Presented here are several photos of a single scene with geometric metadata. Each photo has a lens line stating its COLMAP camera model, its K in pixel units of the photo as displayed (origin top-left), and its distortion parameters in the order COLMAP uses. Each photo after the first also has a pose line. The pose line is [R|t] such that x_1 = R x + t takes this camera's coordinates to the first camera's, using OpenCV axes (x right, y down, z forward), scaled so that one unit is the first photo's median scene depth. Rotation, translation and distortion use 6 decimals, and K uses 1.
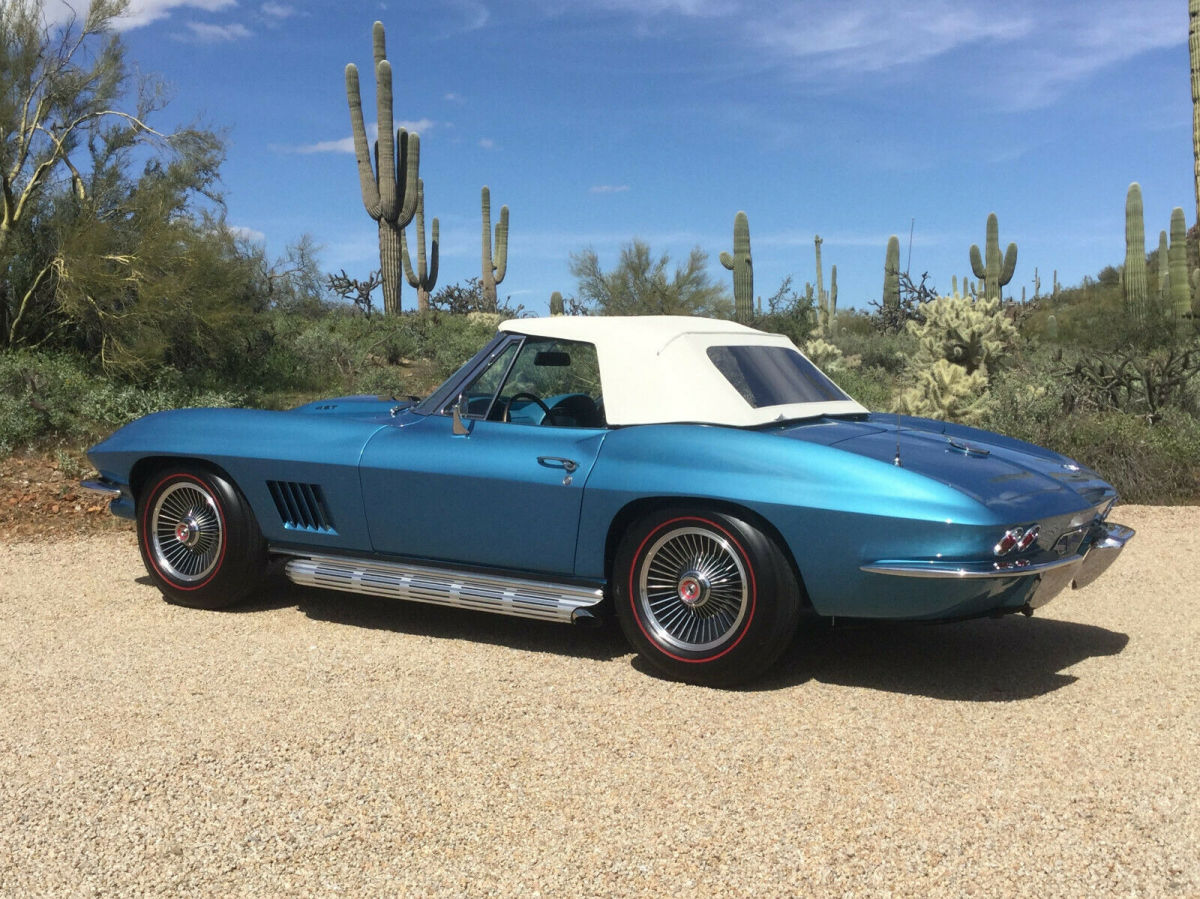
lens RADIAL K [[1474.4, 0, 632.1], [0, 1474.4, 479.5], [0, 0, 1]] dist [0.168919, -0.321420]
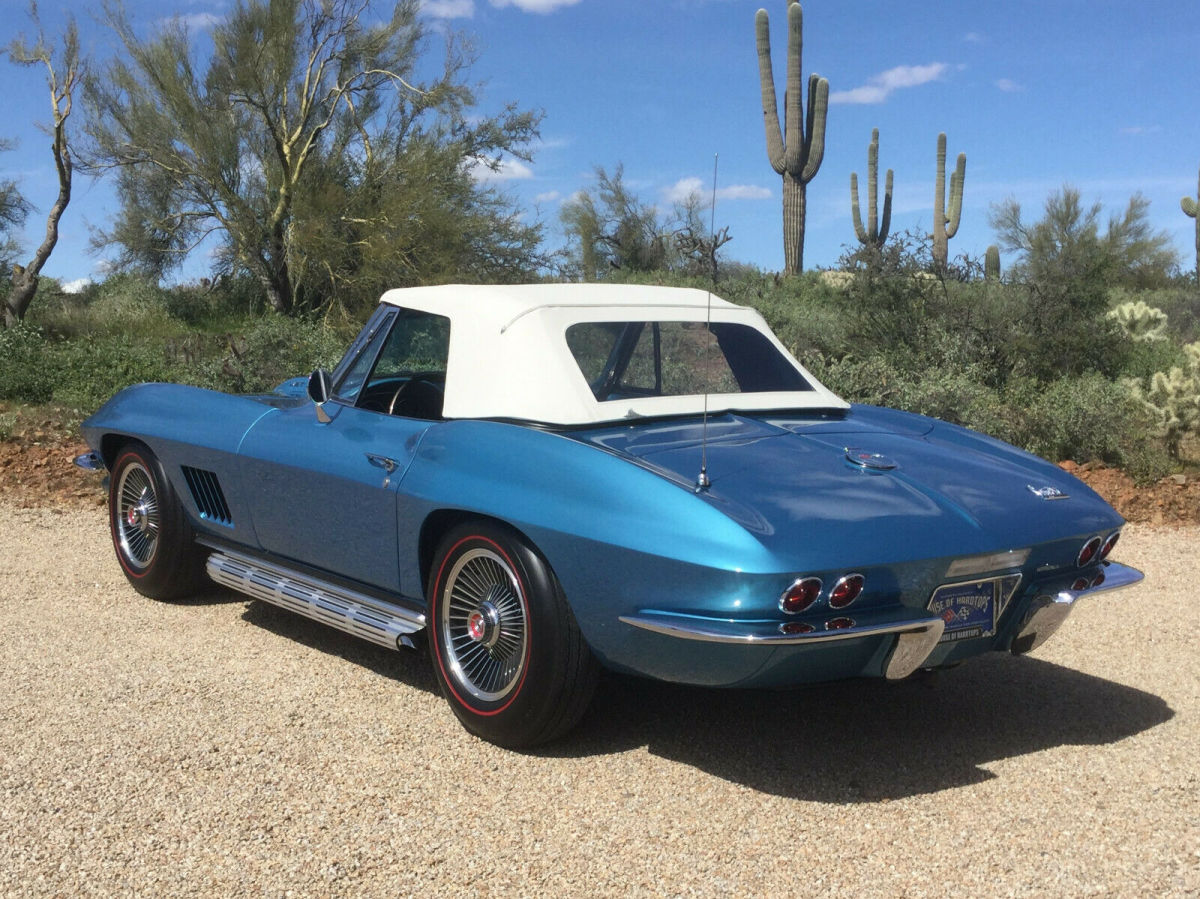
lens RADIAL K [[1493.7, 0, 641.0], [0, 1493.7, 539.7], [0, 0, 1]] dist [0.102585, -0.070066]
pose [[0.948091, 0.052234, -0.313679, 0.135781], [-0.031427, 0.996979, 0.071030, -0.012186], [0.316442, -0.057485, 0.946869, 0.089851]]
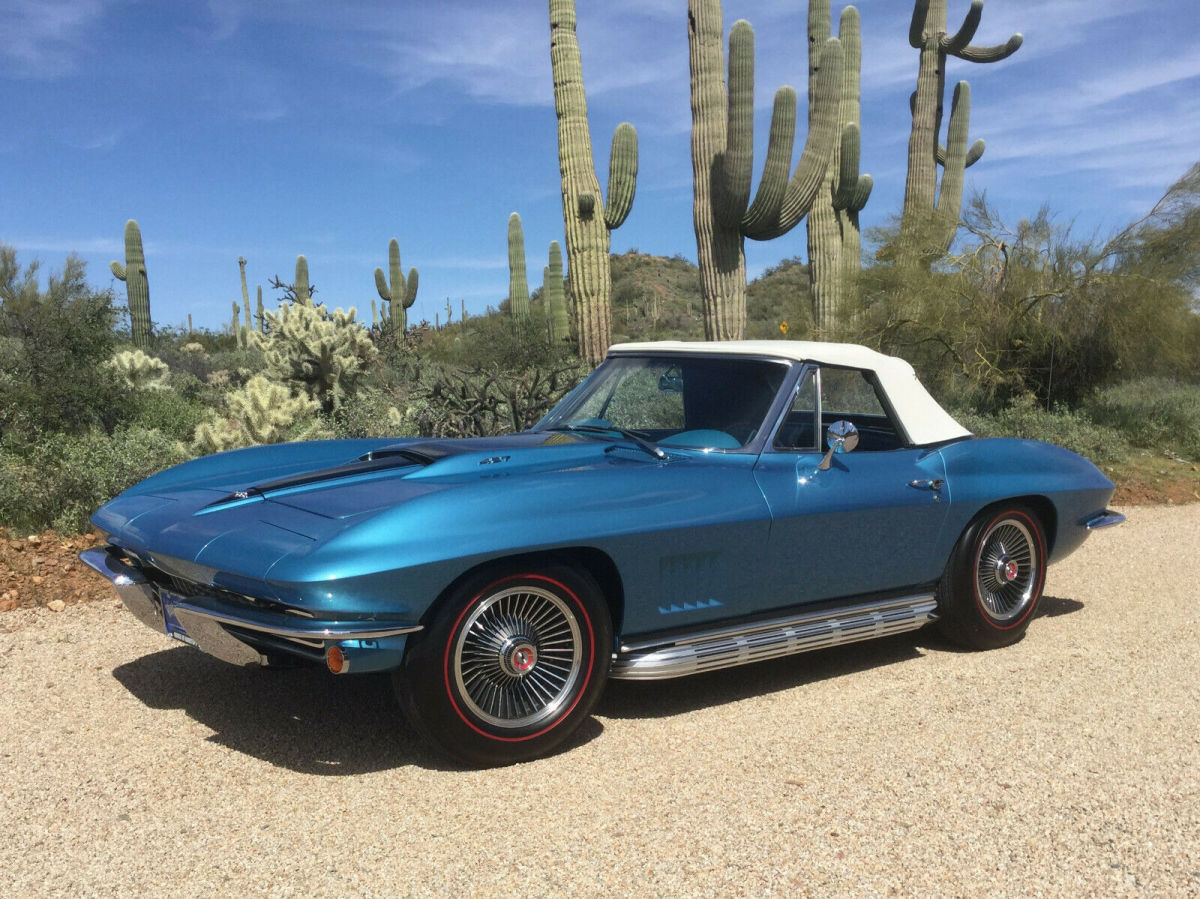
lens RADIAL K [[1303.8, 0, 613.2], [0, 1303.8, 530.8], [0, 0, 1]] dist [0.152240, -0.319284]
pose [[0.926782, -0.042340, 0.373206, 0.093759], [0.028756, 0.998708, 0.041894, -0.019136], [-0.374498, -0.028094, 0.926802, 0.229174]]
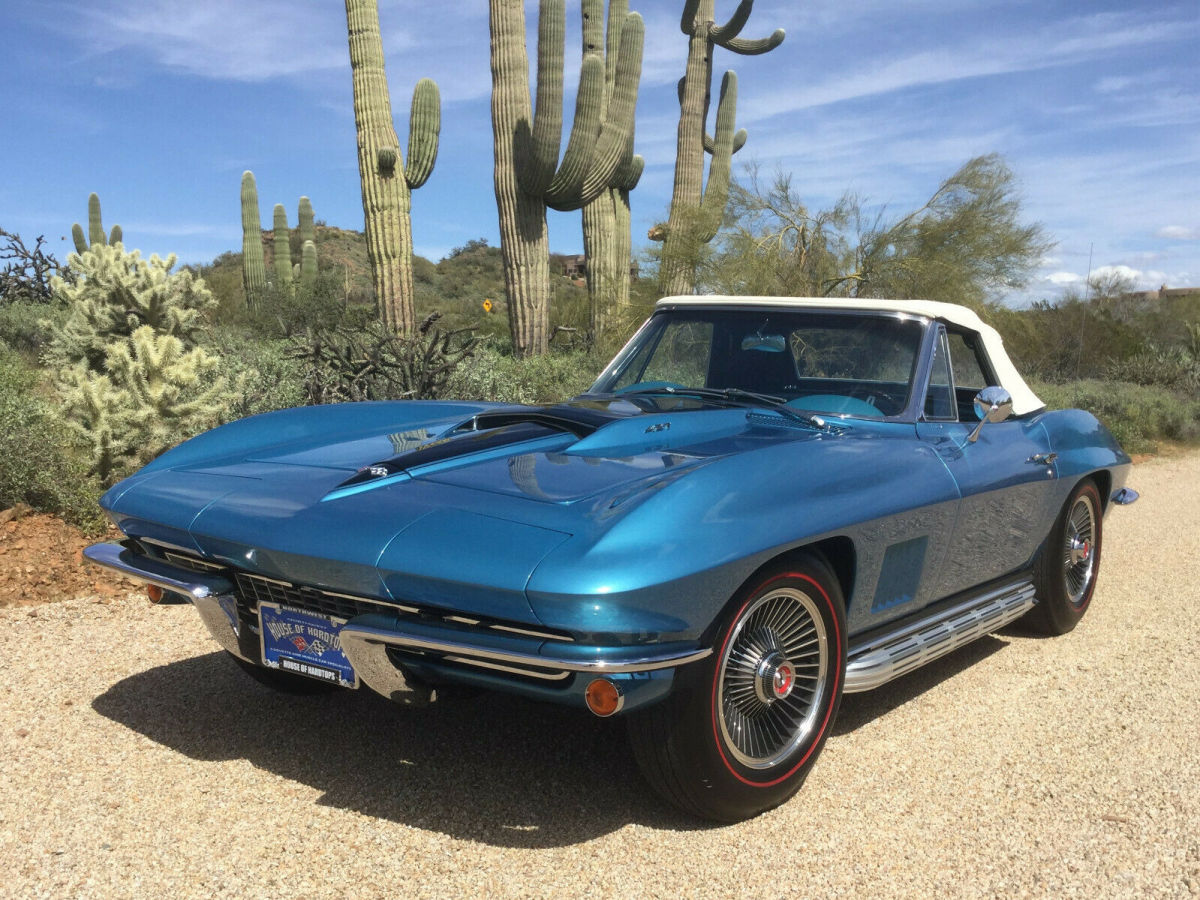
lens RADIAL K [[1250.8, 0, 646.0], [0, 1250.8, 505.5], [0, 0, 1]] dist [0.151354, -0.329411]
pose [[0.794176, -0.050577, 0.605580, 0.035993], [0.024002, 0.998364, 0.051904, -0.021369], [-0.607214, -0.026686, 0.794090, 0.339390]]
